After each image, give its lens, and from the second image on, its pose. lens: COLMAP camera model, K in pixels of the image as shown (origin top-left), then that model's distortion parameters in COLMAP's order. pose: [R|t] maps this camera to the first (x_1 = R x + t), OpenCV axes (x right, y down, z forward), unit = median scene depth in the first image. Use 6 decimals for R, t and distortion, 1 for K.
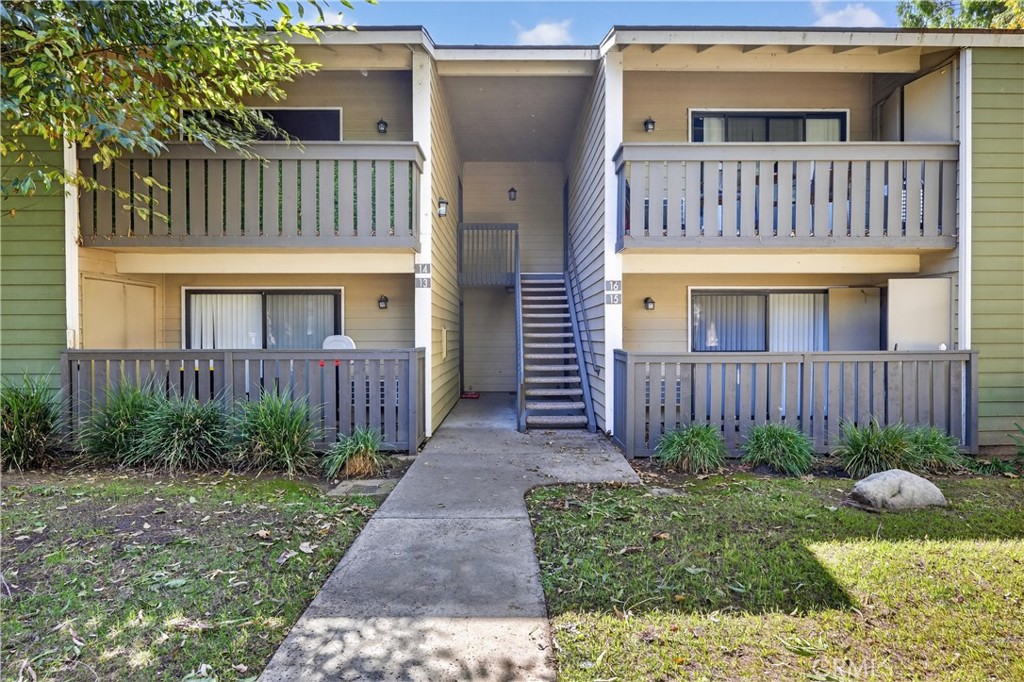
lens RADIAL K [[399.7, 0, 510.6], [0, 399.7, 340.0], [0, 0, 1]] dist [-0.000620, -0.000012]
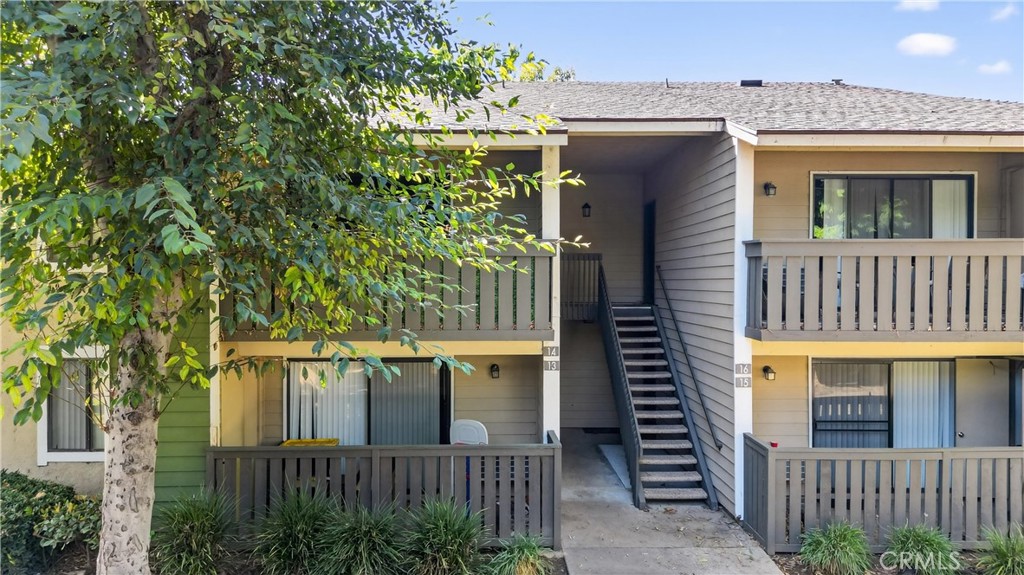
lens RADIAL K [[505.8, 0, 501.6], [0, 505.8, 286.8], [0, 0, 1]] dist [0.040051, -0.021552]
pose [[0.999909, 0.002010, 0.013340, -0.359583], [-0.002005, 0.999998, -0.000379, -0.338020], [-0.013341, 0.000353, 0.999911, -0.259199]]
